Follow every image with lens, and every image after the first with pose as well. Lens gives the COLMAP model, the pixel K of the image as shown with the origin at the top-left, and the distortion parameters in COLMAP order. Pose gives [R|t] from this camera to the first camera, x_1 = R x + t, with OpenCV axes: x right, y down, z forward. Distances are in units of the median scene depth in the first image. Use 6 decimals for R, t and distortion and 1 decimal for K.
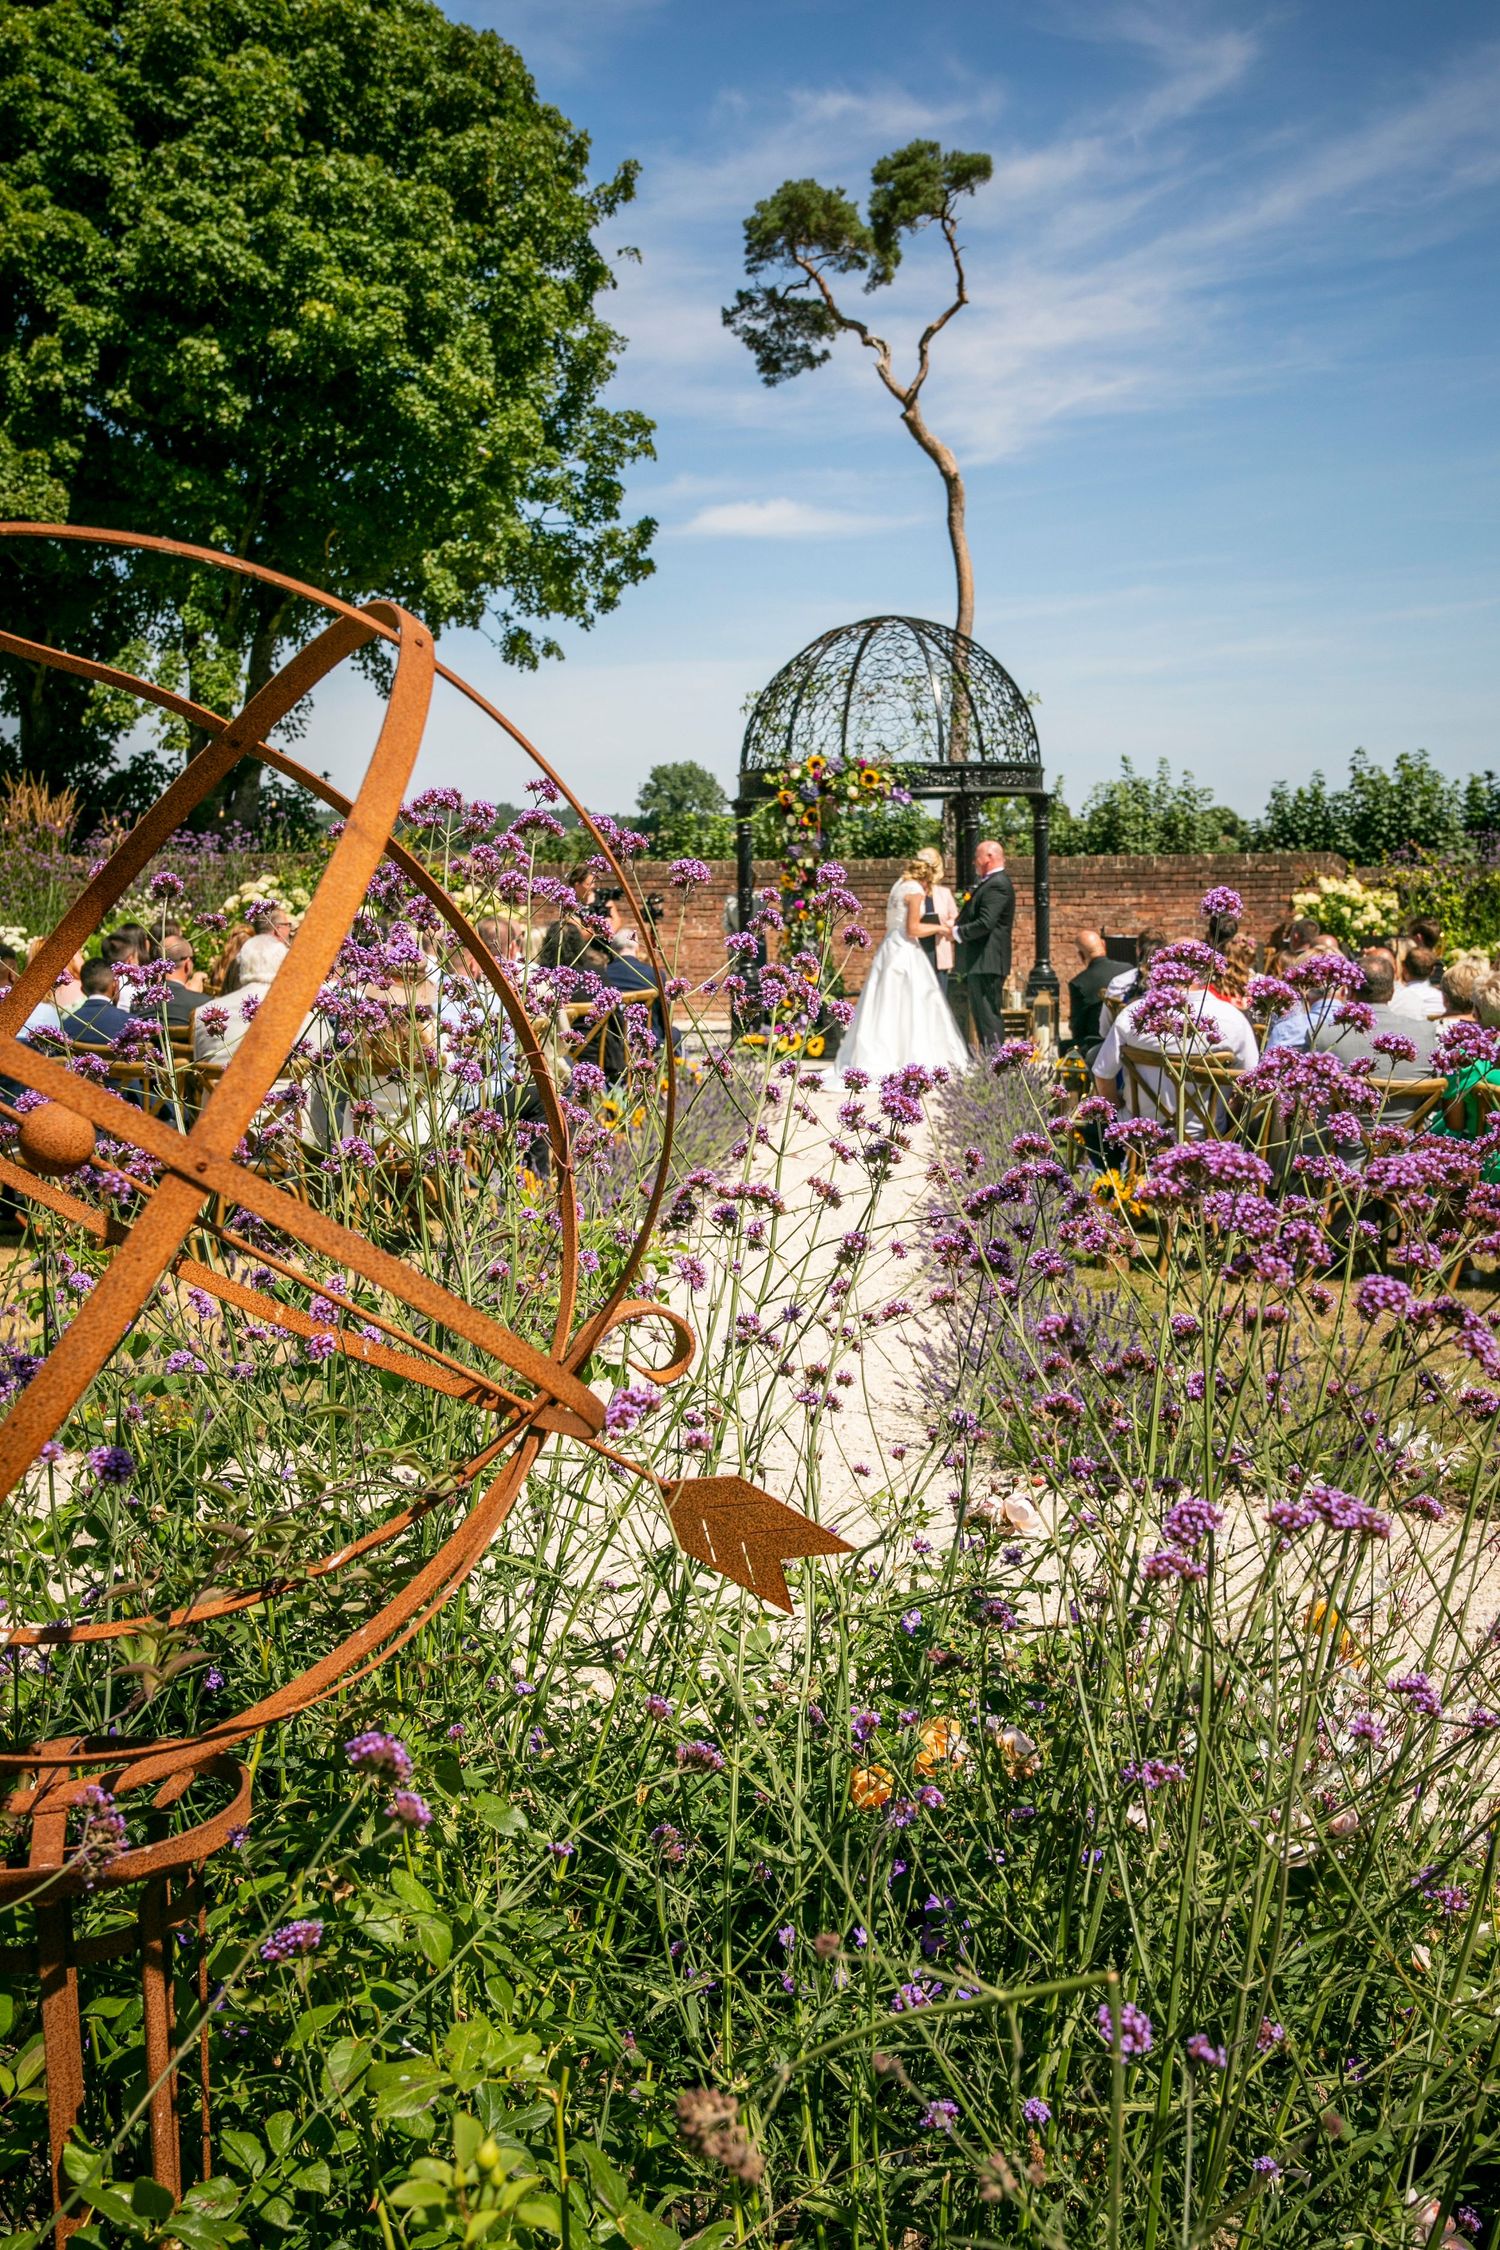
lens RADIAL K [[2514.1, 0, 722.2], [0, 2514.1, 1067.1], [0, 0, 1]] dist [0.058050, 0.000000]
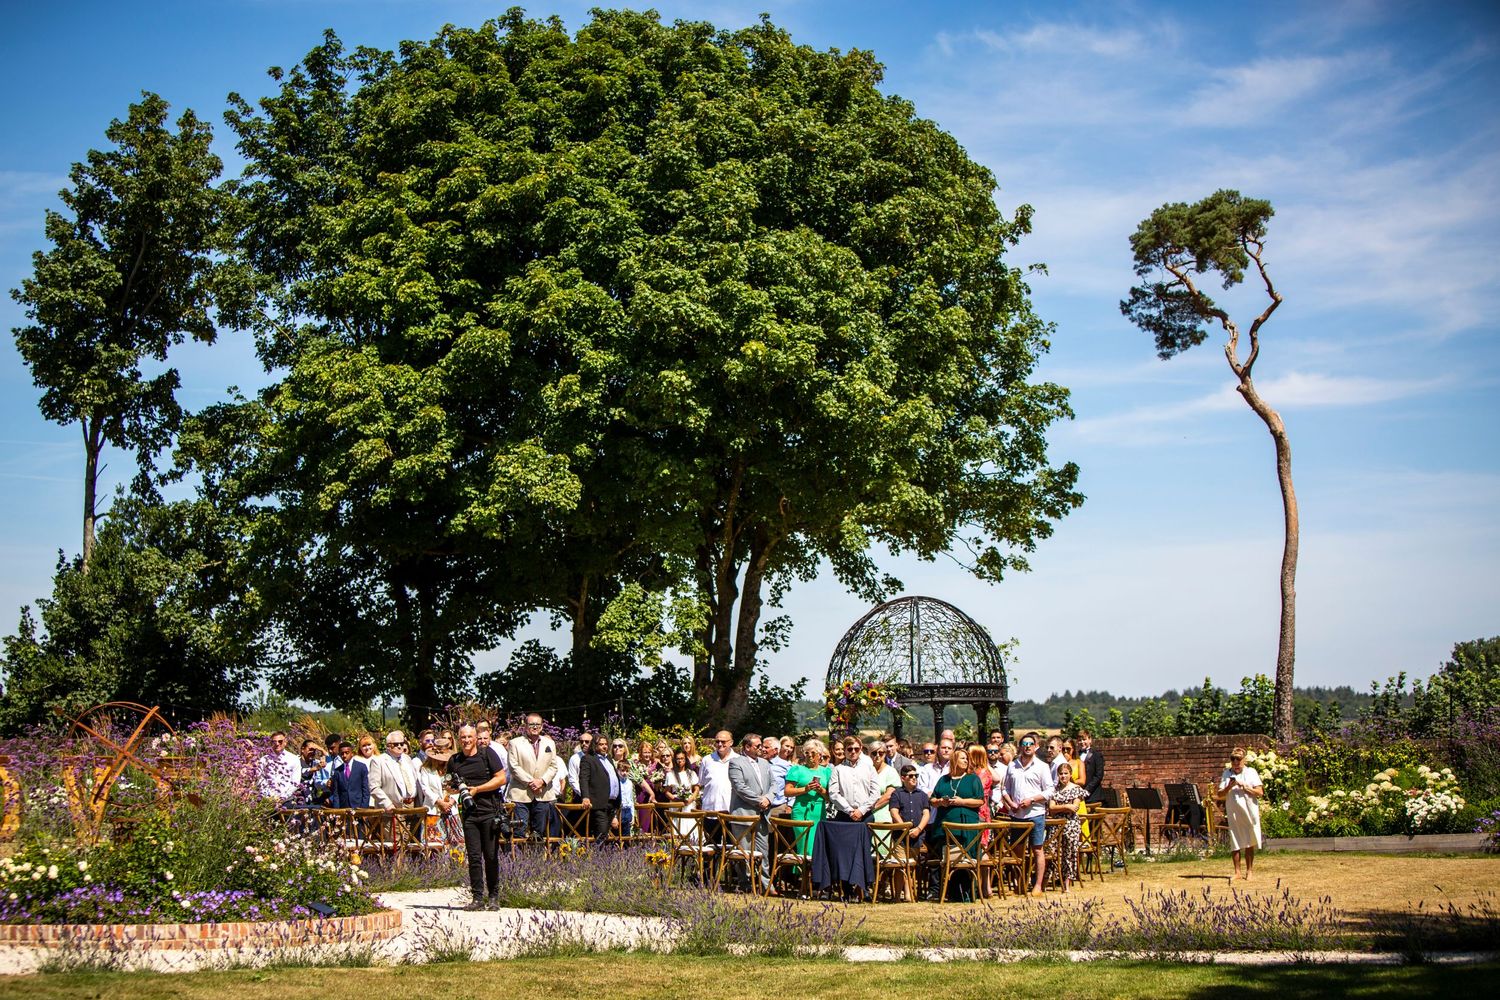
lens RADIAL K [[3001.6, 0, 750.7], [0, 3001.6, 499.8], [0, 0, 1]] dist [-0.227833, 0.000000]
pose [[0.956260, -0.024931, -0.291453, 0.270250], [-0.023104, 0.986811, -0.160217, 0.039719], [0.291603, 0.159943, 0.943073, -0.459202]]
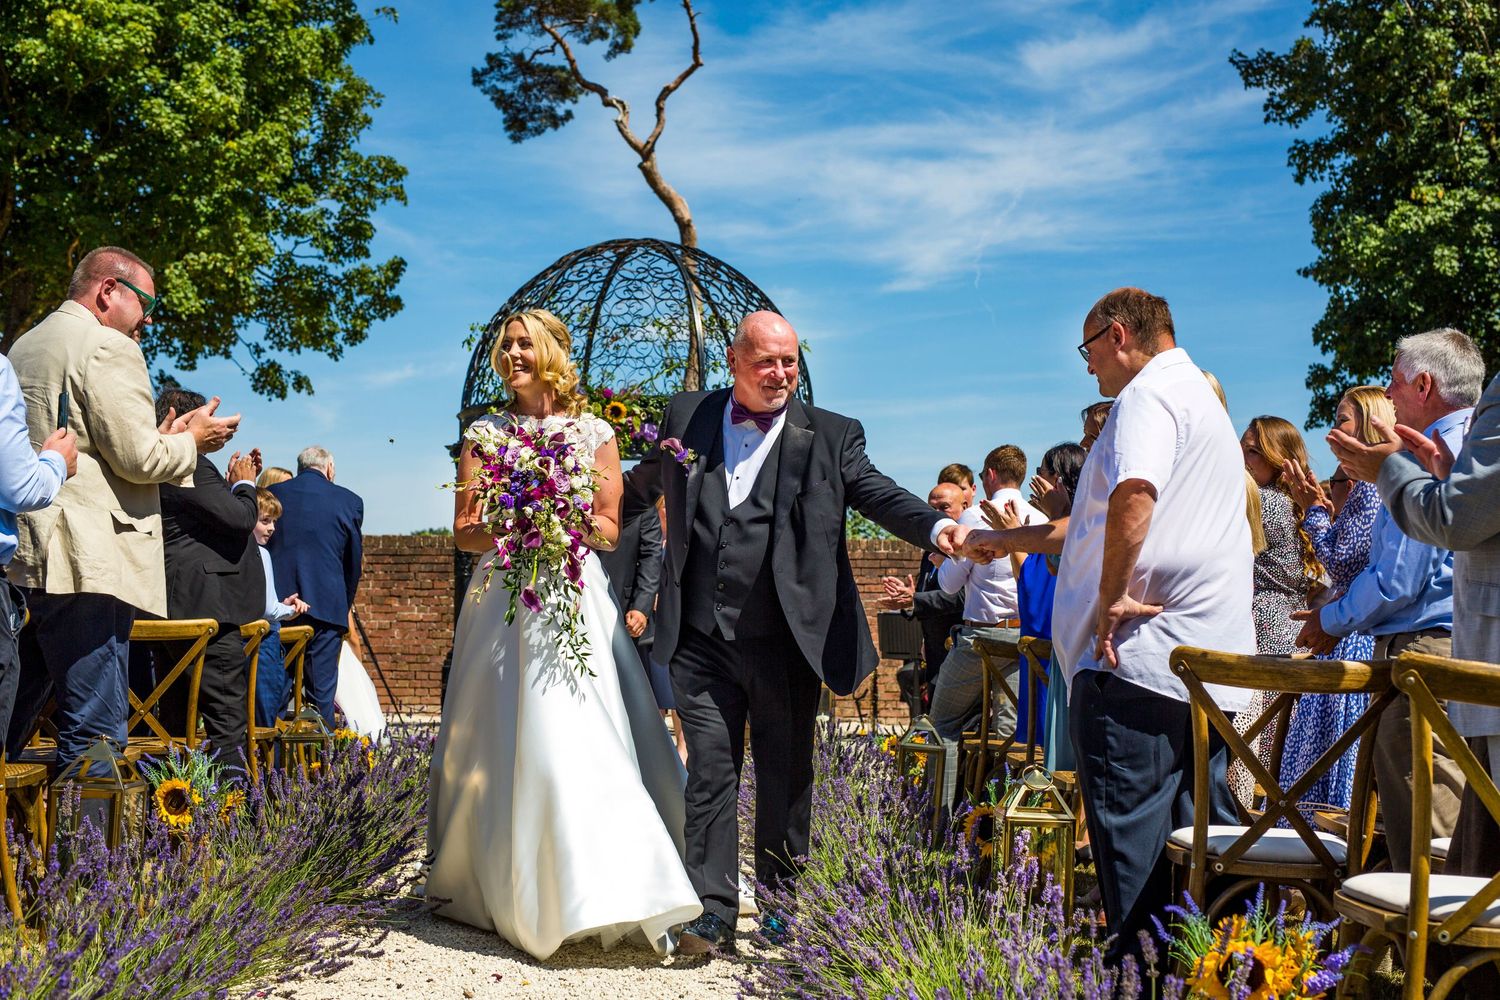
lens RADIAL K [[2090.0, 0, 756.9], [0, 2090.0, 487.5], [0, 0, 1]] dist [-0.016295, 0.000000]
pose [[0.990723, 0.025636, 0.133457, 0.006167], [-0.005864, 0.989196, -0.146485, 0.004927], [-0.135770, 0.144344, 0.980169, 0.149895]]
